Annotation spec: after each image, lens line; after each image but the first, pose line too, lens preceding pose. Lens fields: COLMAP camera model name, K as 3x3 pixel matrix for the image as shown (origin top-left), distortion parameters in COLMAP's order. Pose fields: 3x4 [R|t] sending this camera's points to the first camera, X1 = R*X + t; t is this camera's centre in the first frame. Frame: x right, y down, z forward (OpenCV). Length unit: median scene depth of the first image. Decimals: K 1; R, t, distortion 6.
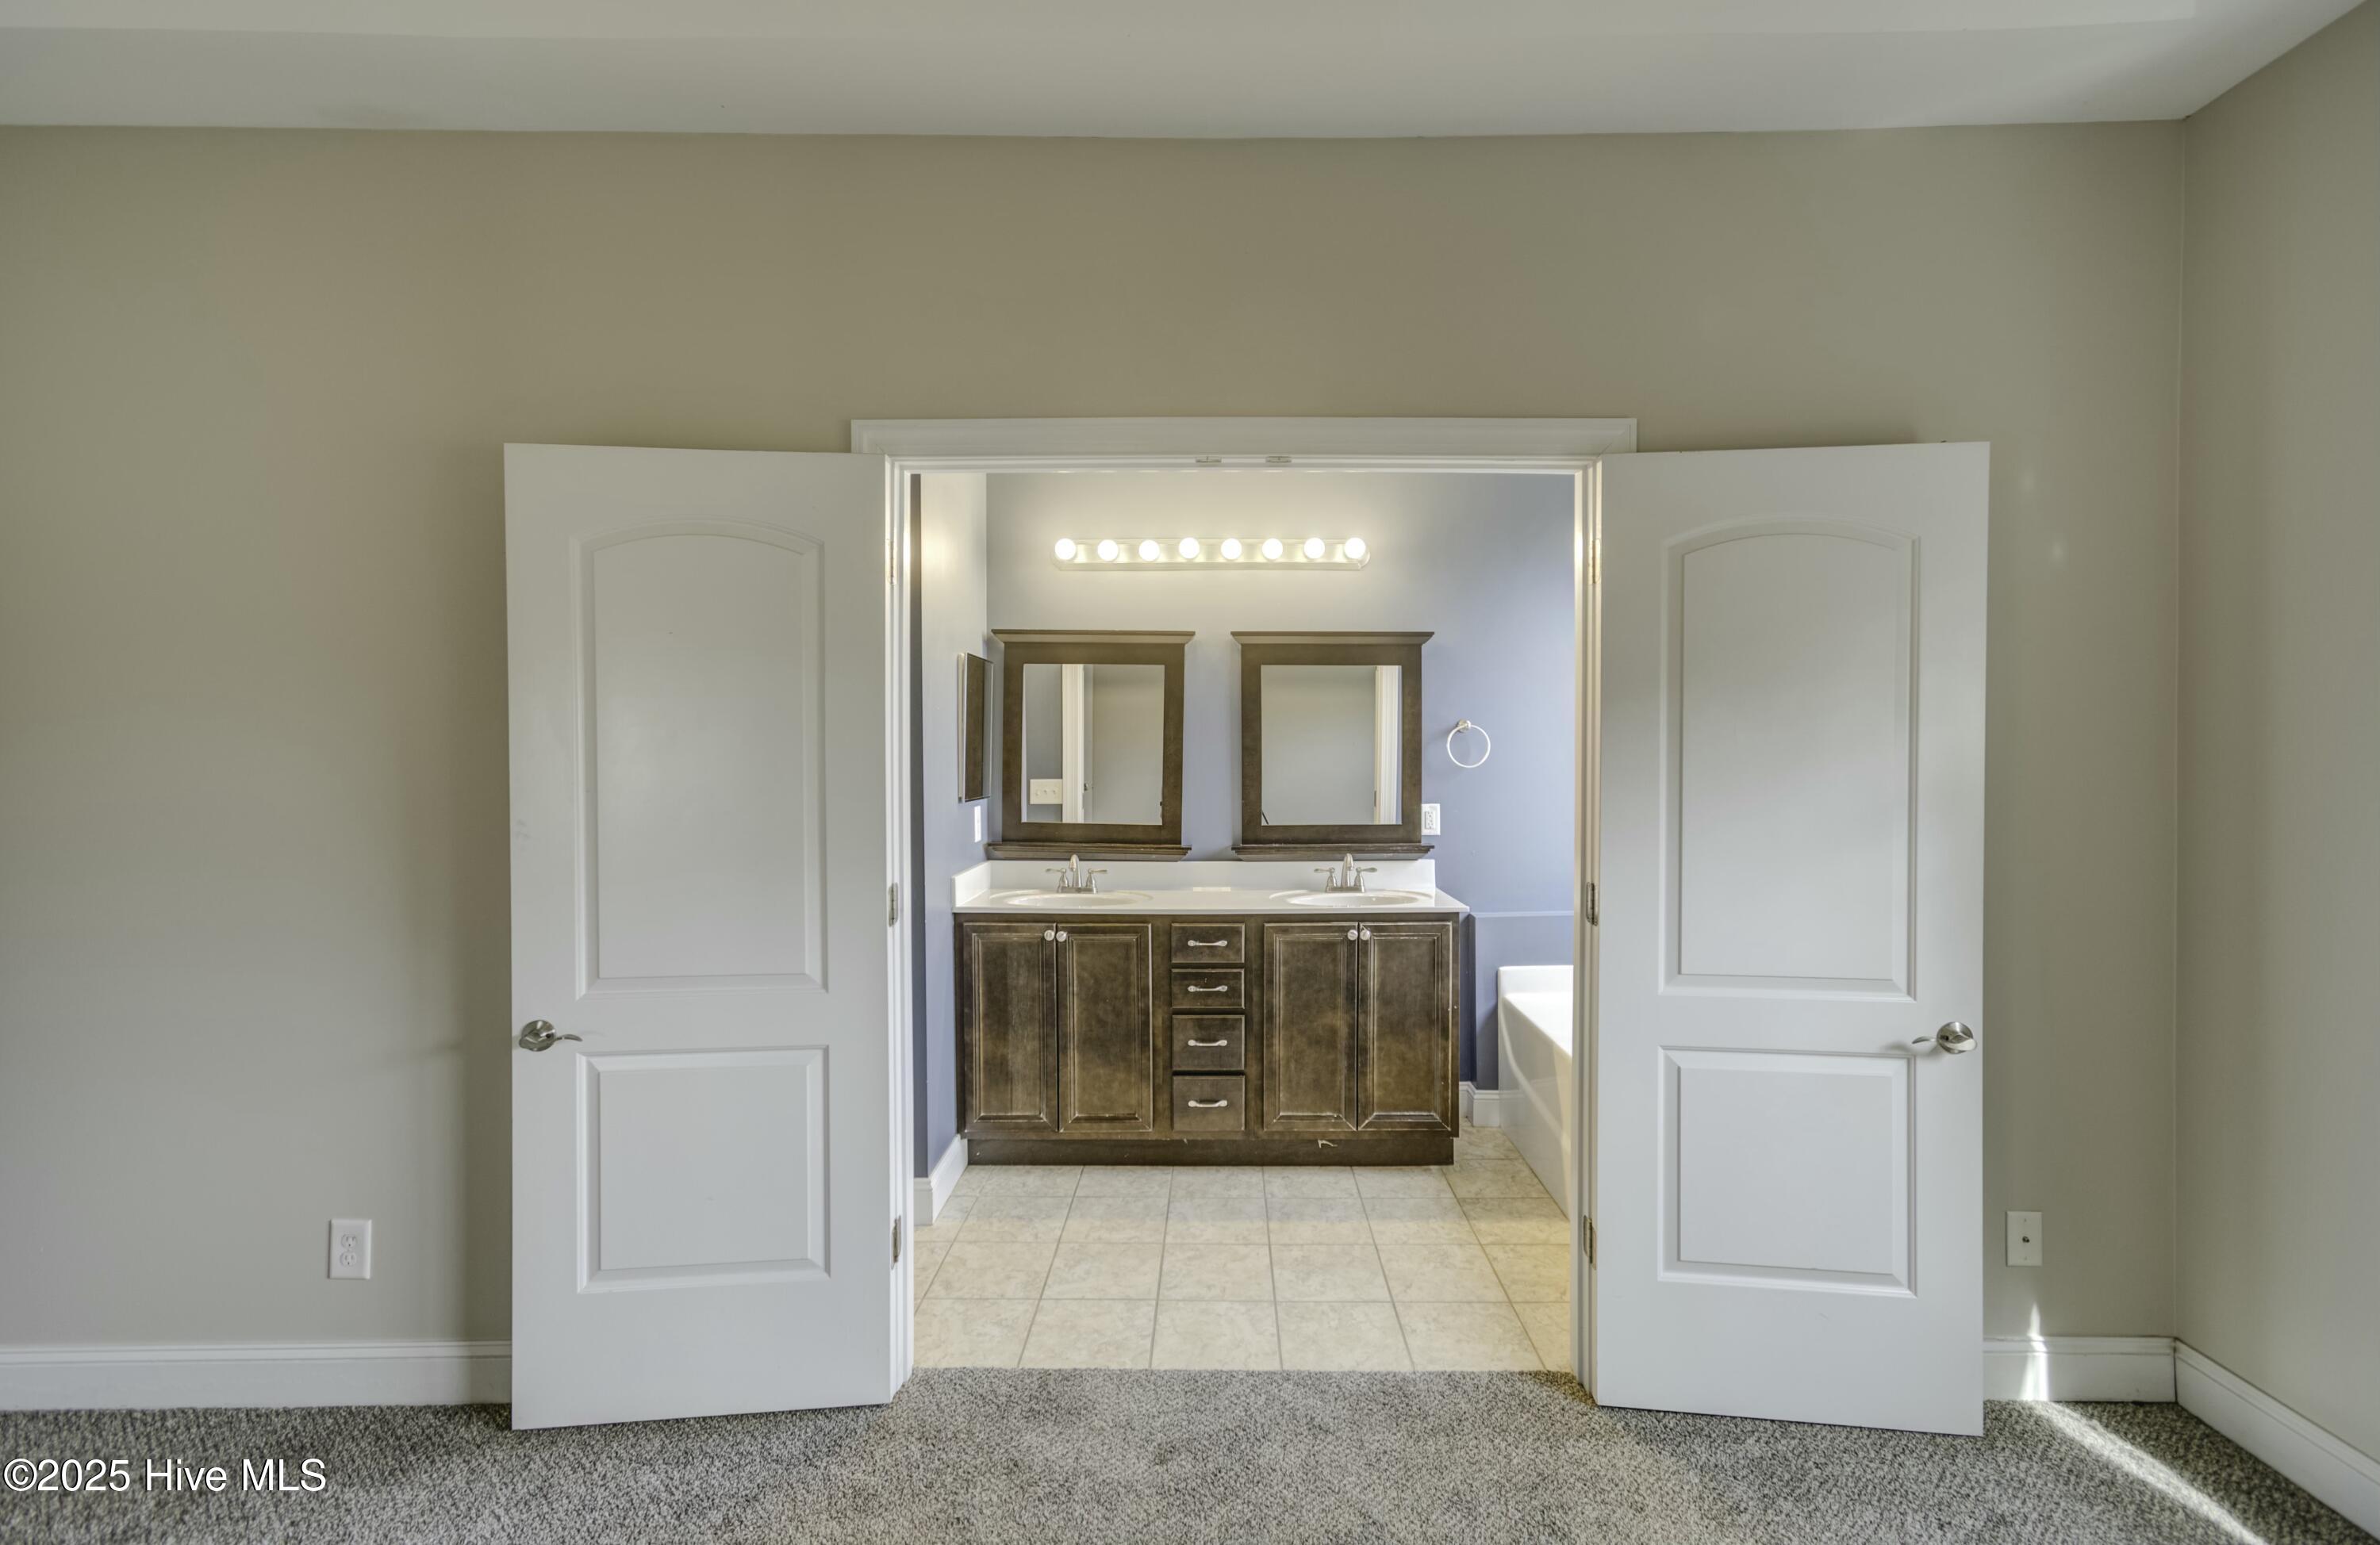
lens RADIAL K [[1012.2, 0, 1199.5], [0, 1012.2, 762.3], [0, 0, 1]] dist [0.019817, 0.000279]
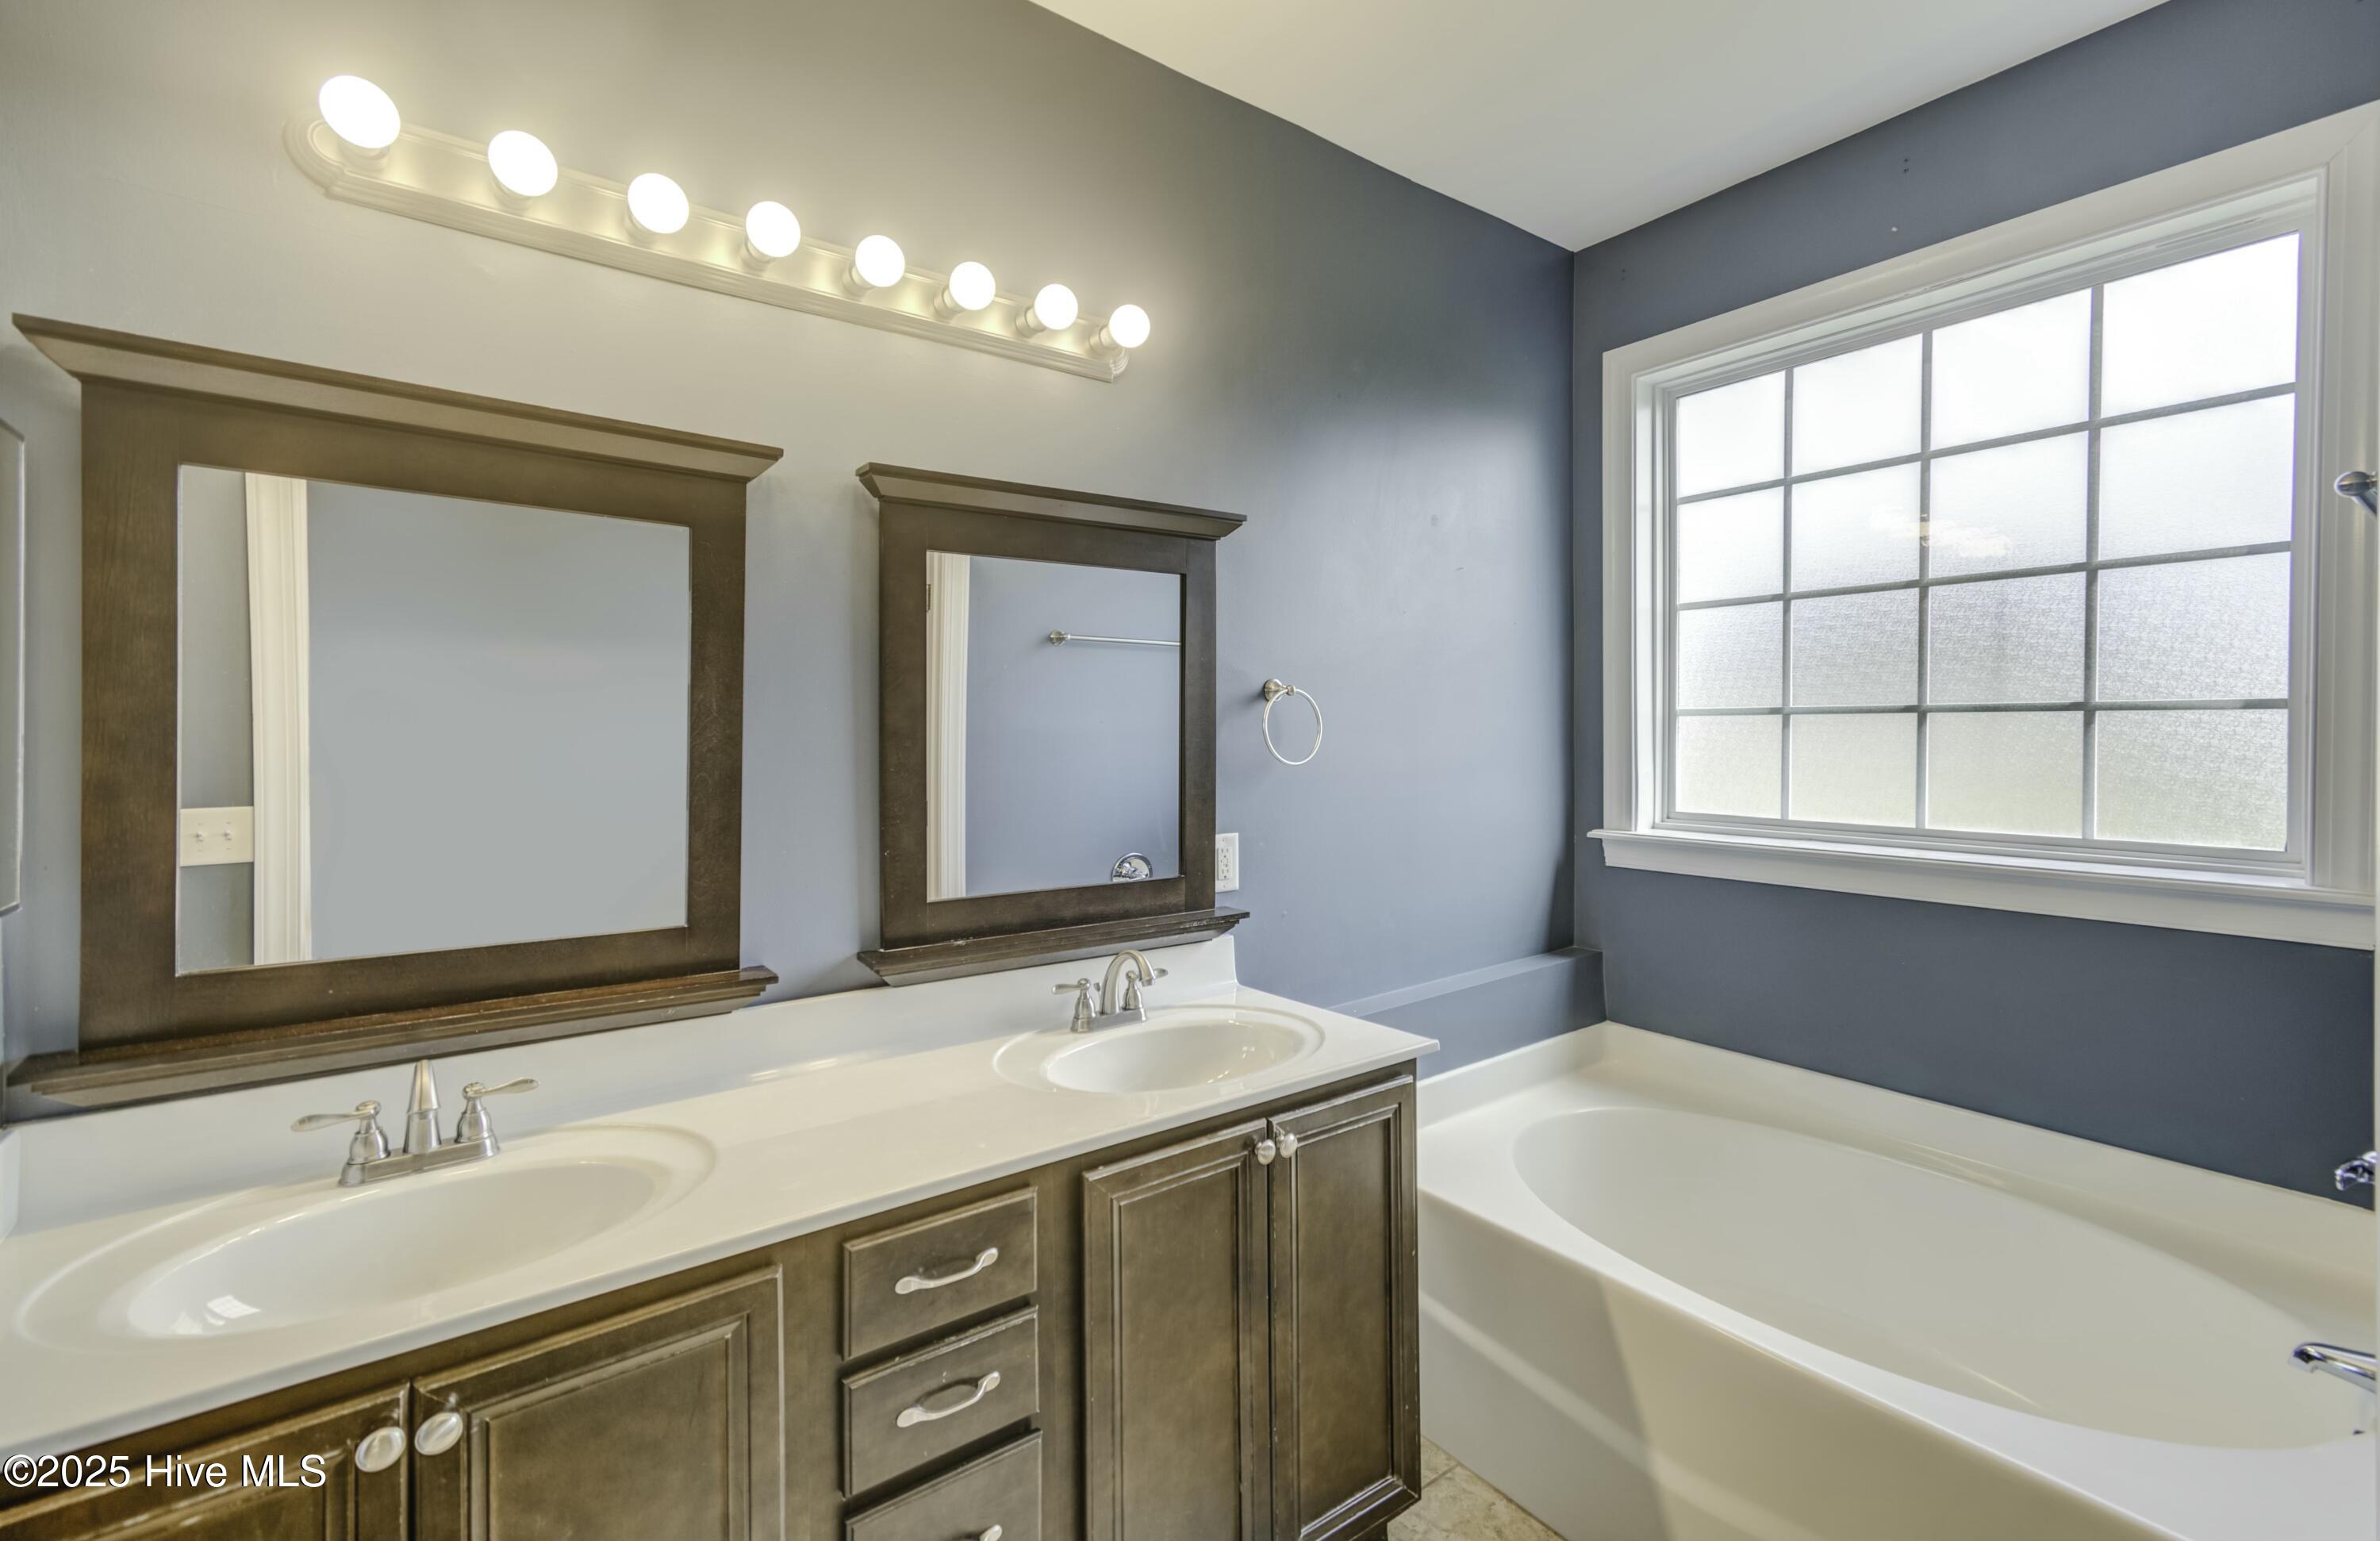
lens RADIAL K [[1012.4, 0, 1199.5], [0, 1012.4, 760.3], [0, 0, 1]] dist [0.019817, 0.000279]
pose [[0.790072, -0.008997, 0.612948, -0.123139], [0.007144, 0.999960, 0.005469, -0.002709], [-0.612972, 0.000058, 0.790104, 0.575382]]
